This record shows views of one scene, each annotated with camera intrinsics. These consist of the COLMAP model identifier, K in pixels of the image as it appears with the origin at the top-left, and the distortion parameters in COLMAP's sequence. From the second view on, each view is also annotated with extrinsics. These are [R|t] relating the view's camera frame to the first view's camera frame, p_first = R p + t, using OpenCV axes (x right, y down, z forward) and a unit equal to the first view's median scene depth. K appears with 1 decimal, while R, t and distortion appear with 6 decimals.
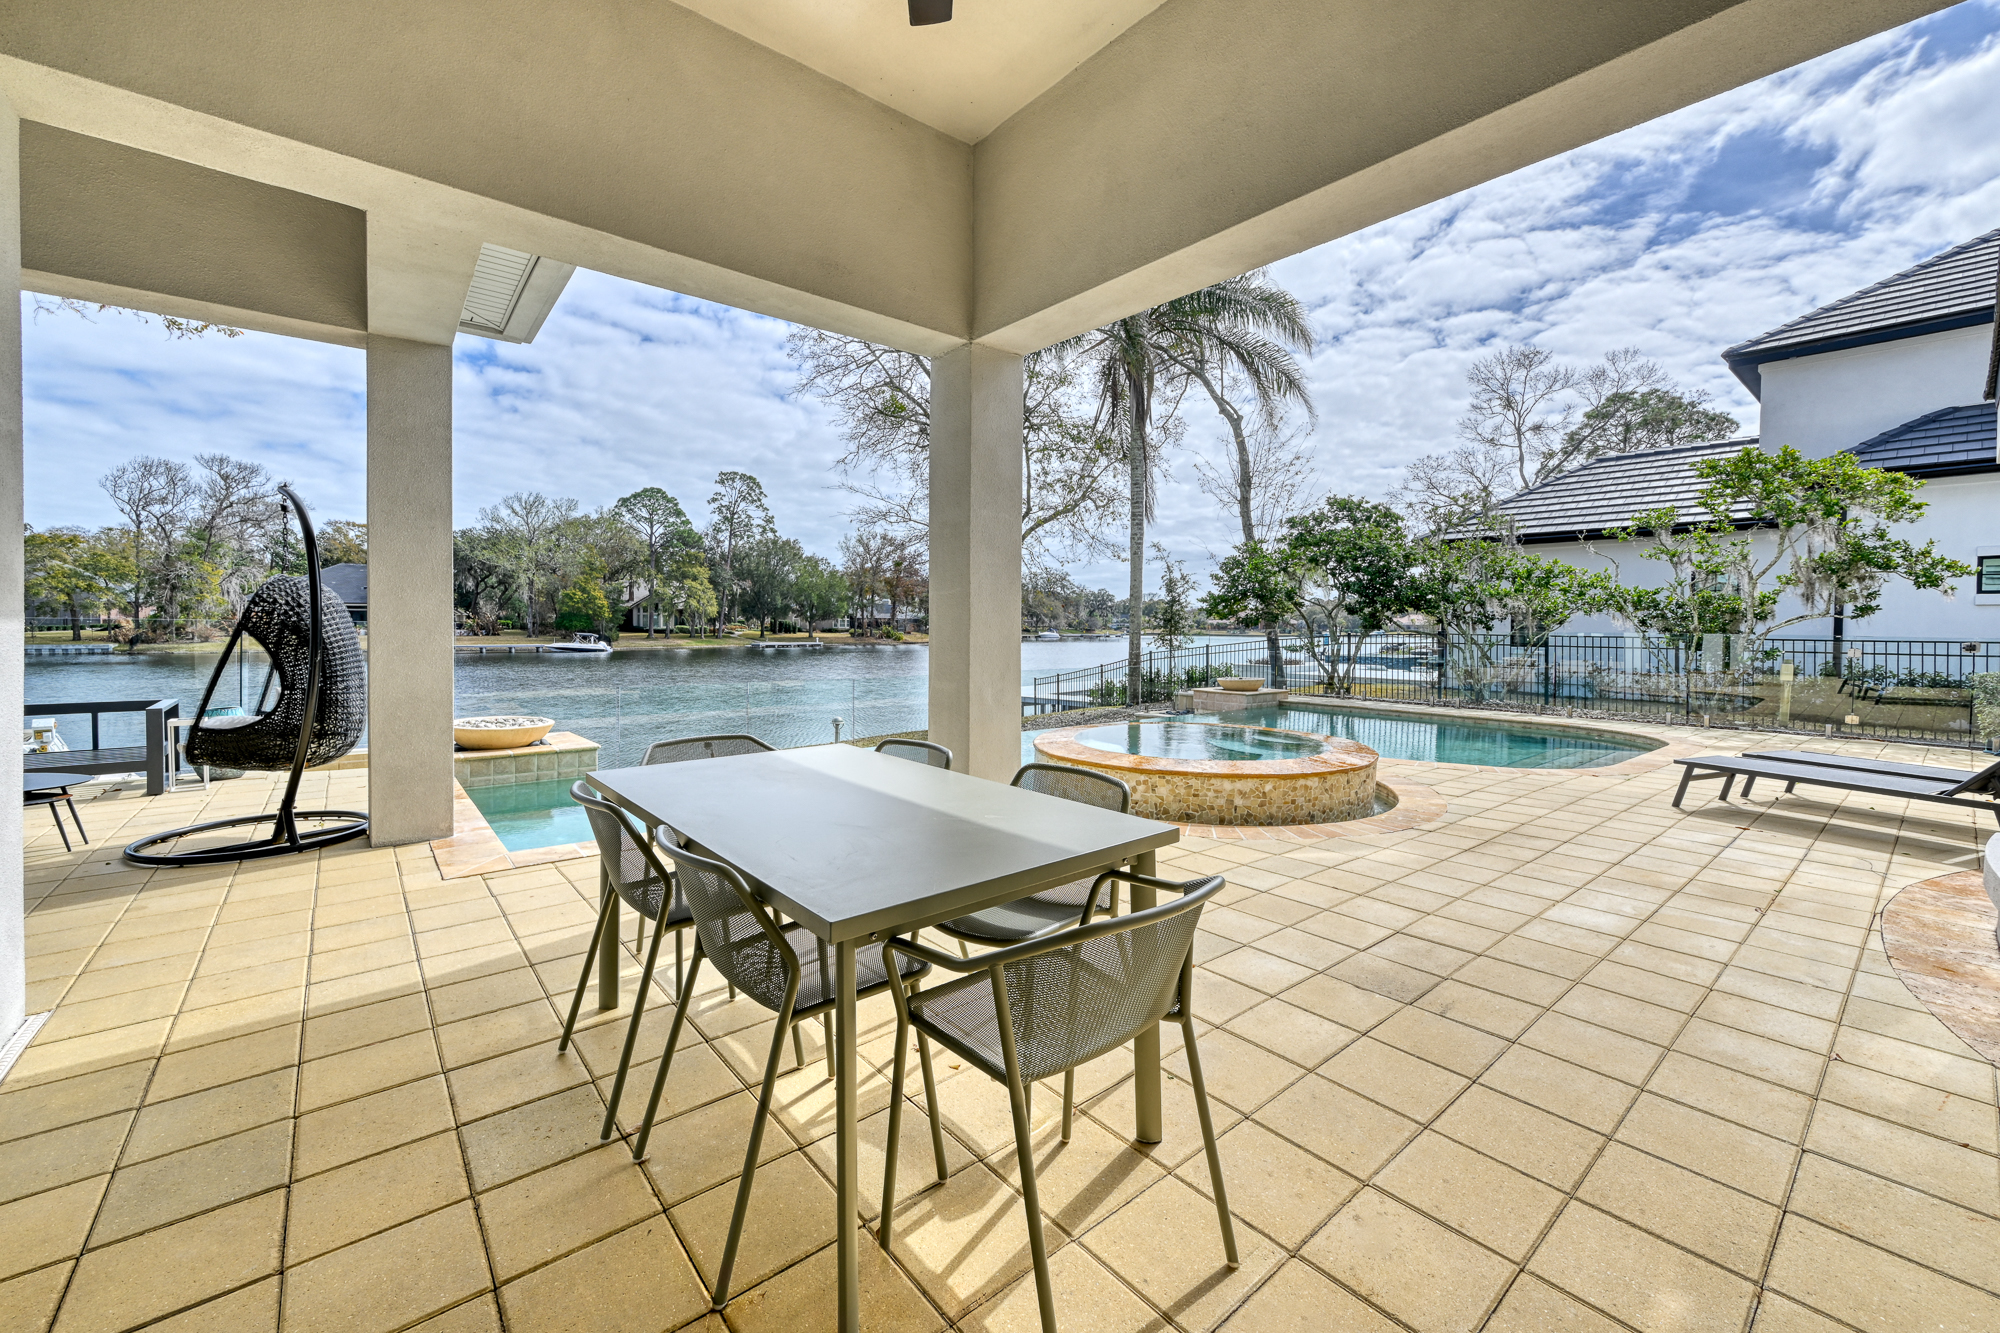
lens RADIAL K [[798.4, 0, 1027.0], [0, 798.4, 618.2], [0, 0, 1]] dist [-0.002696, 0.000314]
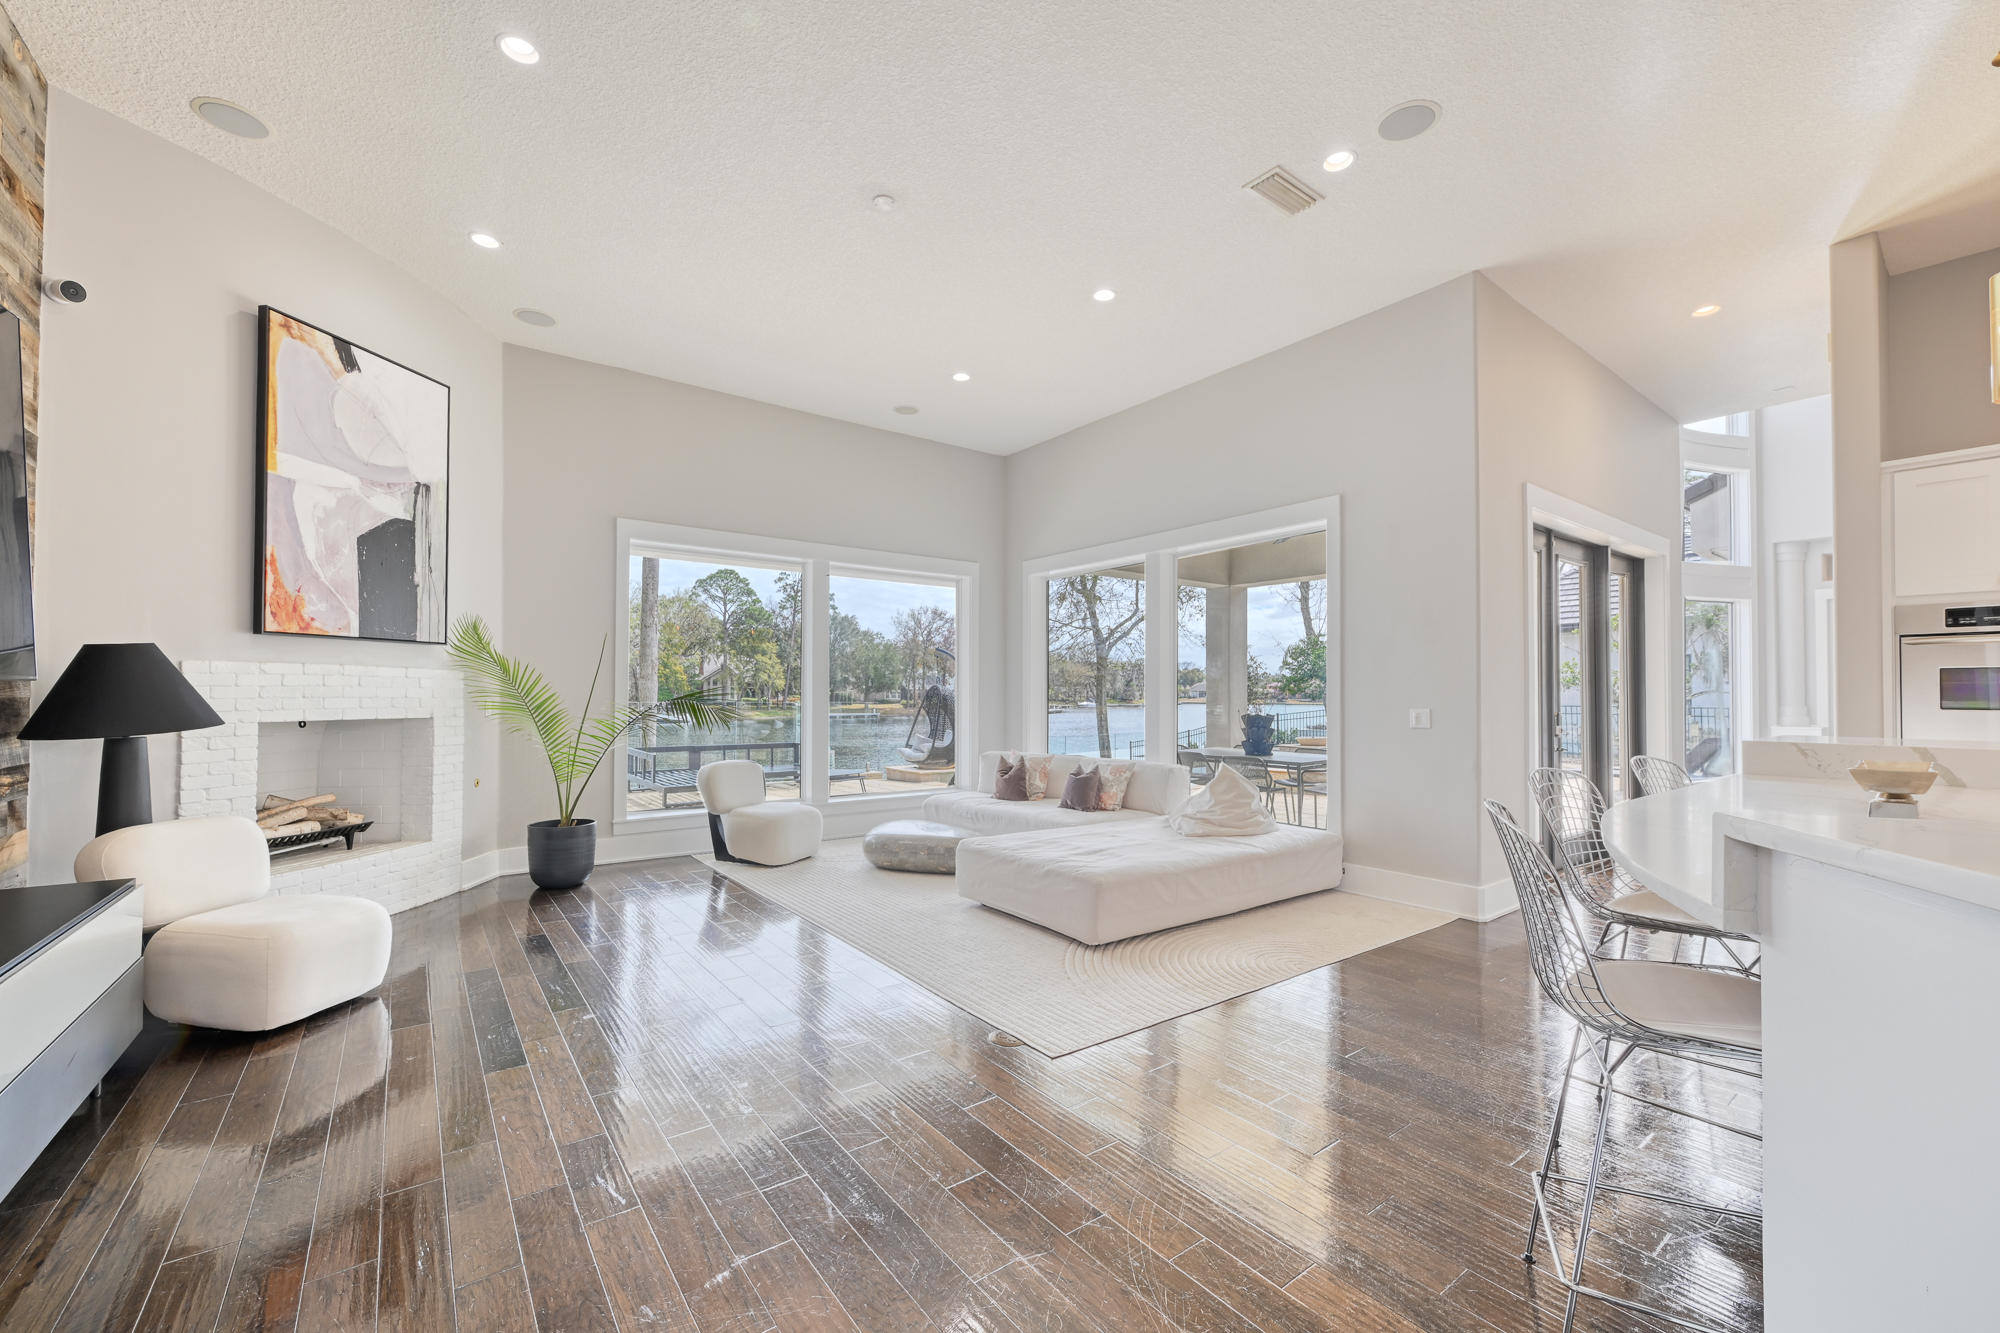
lens RADIAL K [[798.4, 0, 1030.0], [0, 798.4, 687.7], [0, 0, 1]] dist [-0.002696, 0.000314]
pose [[0.999304, -0.004861, -0.036997, -0.023825], [0.004841, 0.999988, -0.000627, -0.001800], [0.037000, 0.000448, 0.999315, -0.057959]]
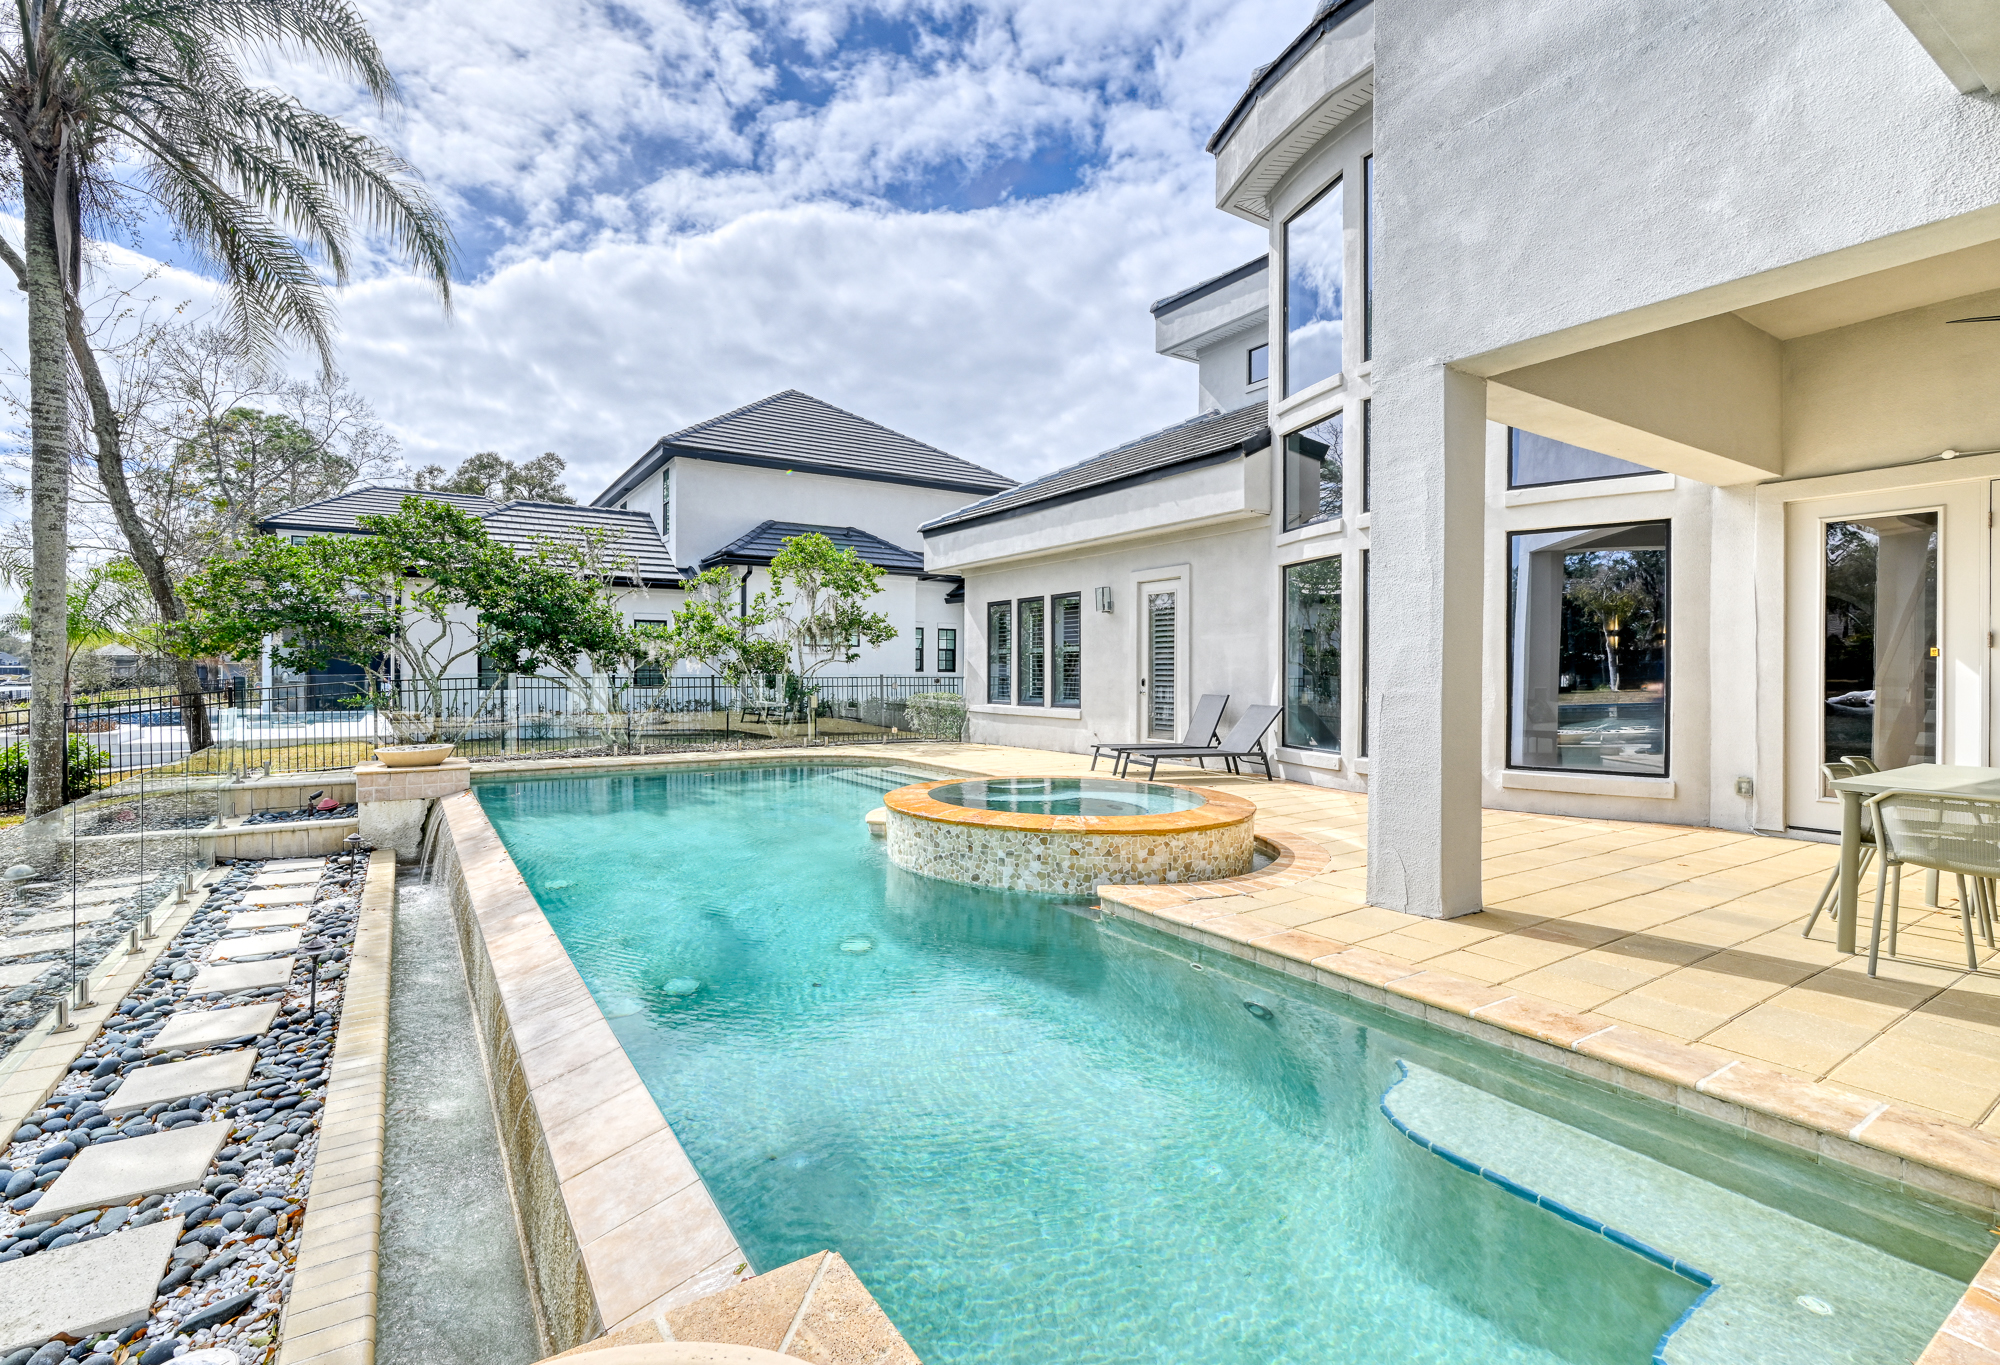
lens RADIAL K [[858.6, 0, 896.2], [0, 858.6, 670.0], [0, 0, 1]] dist [-0.003865, 0.000103]
pose [[0.190559, -0.006955, 0.981651, -0.050996], [-0.007998, 0.999931, 0.008637, -0.000022], [-0.981643, -0.009497, 0.190490, 0.062655]]
